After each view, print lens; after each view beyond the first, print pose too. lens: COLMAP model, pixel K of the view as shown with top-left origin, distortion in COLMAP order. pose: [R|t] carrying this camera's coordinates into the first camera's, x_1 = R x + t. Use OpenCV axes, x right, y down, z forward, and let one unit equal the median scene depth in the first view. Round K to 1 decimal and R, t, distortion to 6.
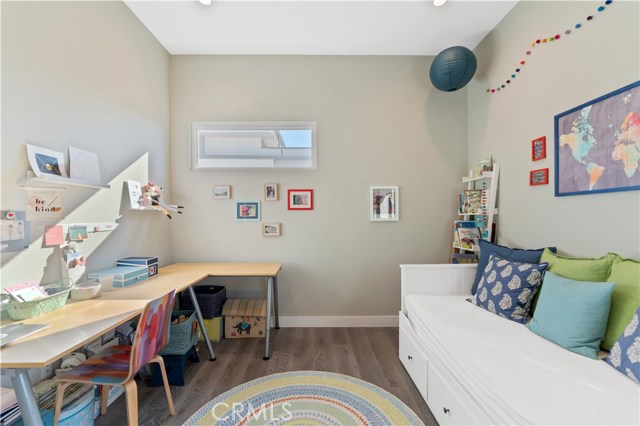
lens RADIAL K [[285.1, 0, 320.0], [0, 285.1, 216.3], [0, 0, 1]] dist [-0.011333, 0.004388]
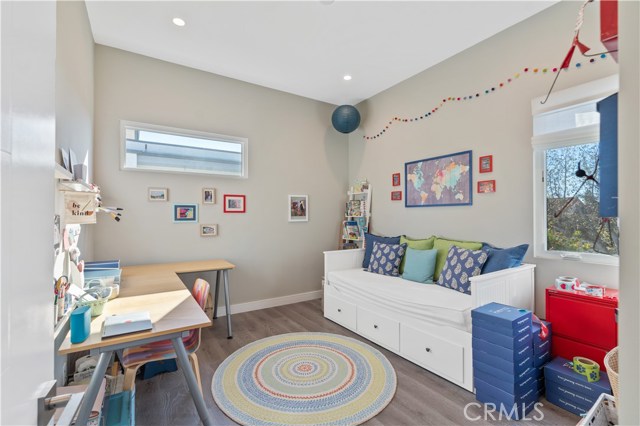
lens RADIAL K [[285.1, 0, 317.8], [0, 285.1, 215.1], [0, 0, 1]] dist [-0.011333, 0.004388]
pose [[0.846886, 0.002916, 0.531766, -0.512623], [-0.000202, 0.999987, -0.005163, -0.008099], [-0.531774, 0.004265, 0.846875, -0.208187]]
